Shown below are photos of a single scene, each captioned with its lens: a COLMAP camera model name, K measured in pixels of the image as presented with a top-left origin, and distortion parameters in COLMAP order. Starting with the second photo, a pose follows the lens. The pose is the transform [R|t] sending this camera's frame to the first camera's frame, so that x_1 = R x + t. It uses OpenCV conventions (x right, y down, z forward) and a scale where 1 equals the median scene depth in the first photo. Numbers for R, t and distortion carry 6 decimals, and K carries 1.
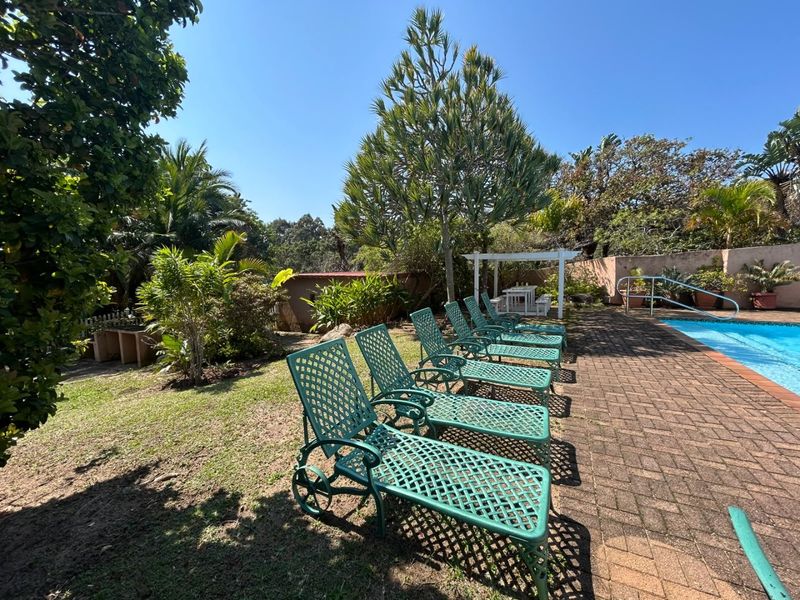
lens RADIAL K [[319.8, 0, 400.8], [0, 319.8, 299.8], [0, 0, 1]] dist [-0.002994, 0.000112]
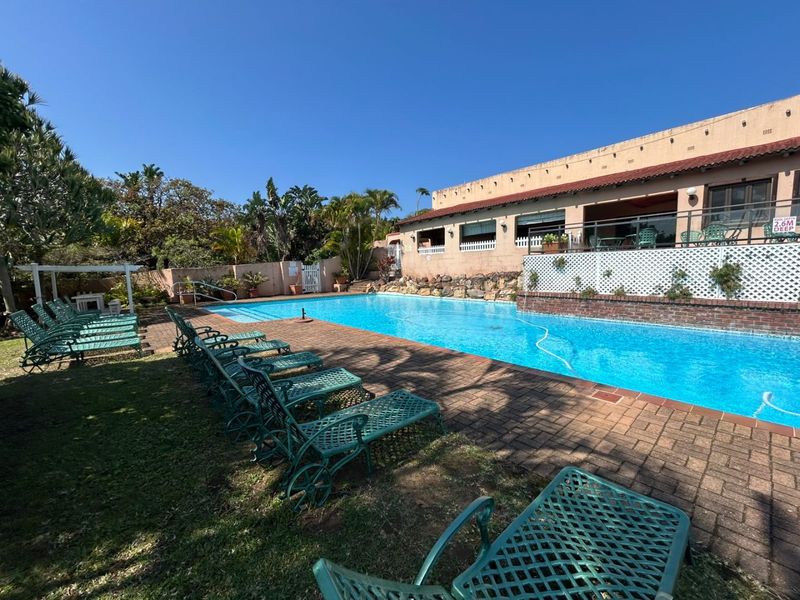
lens RADIAL K [[319.8, 0, 393.3], [0, 319.8, 300.2], [0, 0, 1]] dist [-0.002994, 0.000112]
pose [[0.393724, -0.080809, 0.915670, -0.261050], [0.101903, 0.993826, 0.043890, 0.043938], [-0.913563, 0.076029, 0.399528, -0.485888]]
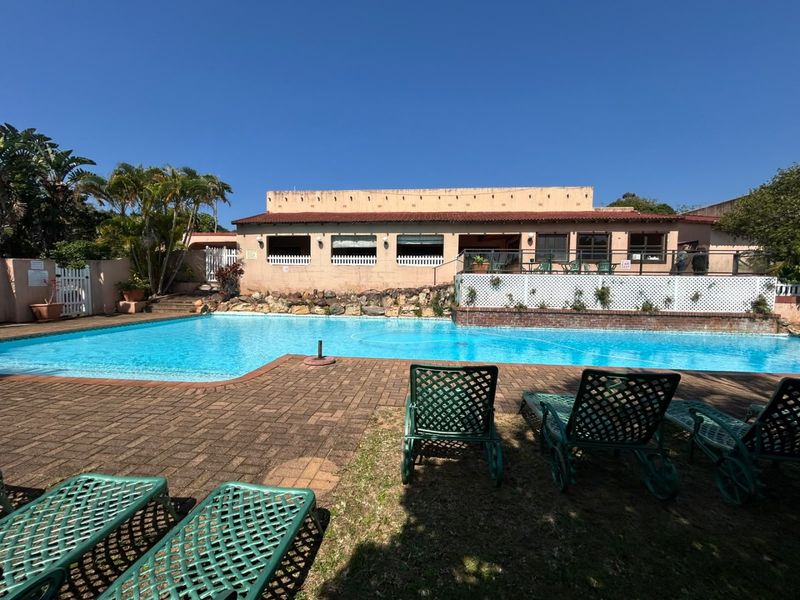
lens RADIAL K [[319.8, 0, 395.0], [0, 319.8, 304.4], [0, 0, 1]] dist [-0.002994, 0.000112]
pose [[-0.351519, -0.045314, 0.935083, -0.096782], [0.081066, 0.993603, 0.078625, -0.008908], [-0.932664, 0.103442, -0.345597, 0.120623]]
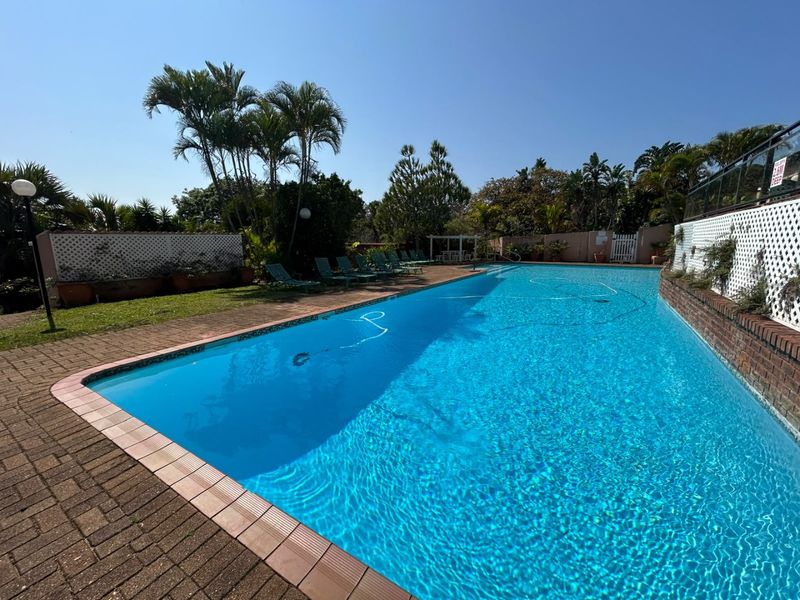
lens RADIAL K [[319.8, 0, 405.4], [0, 319.8, 299.0], [0, 0, 1]] dist [-0.002994, 0.000112]
pose [[0.996144, 0.027078, -0.083453, 0.239343], [-0.020041, 0.996261, 0.084041, 0.121169], [0.085416, -0.082045, 0.992962, -1.343730]]
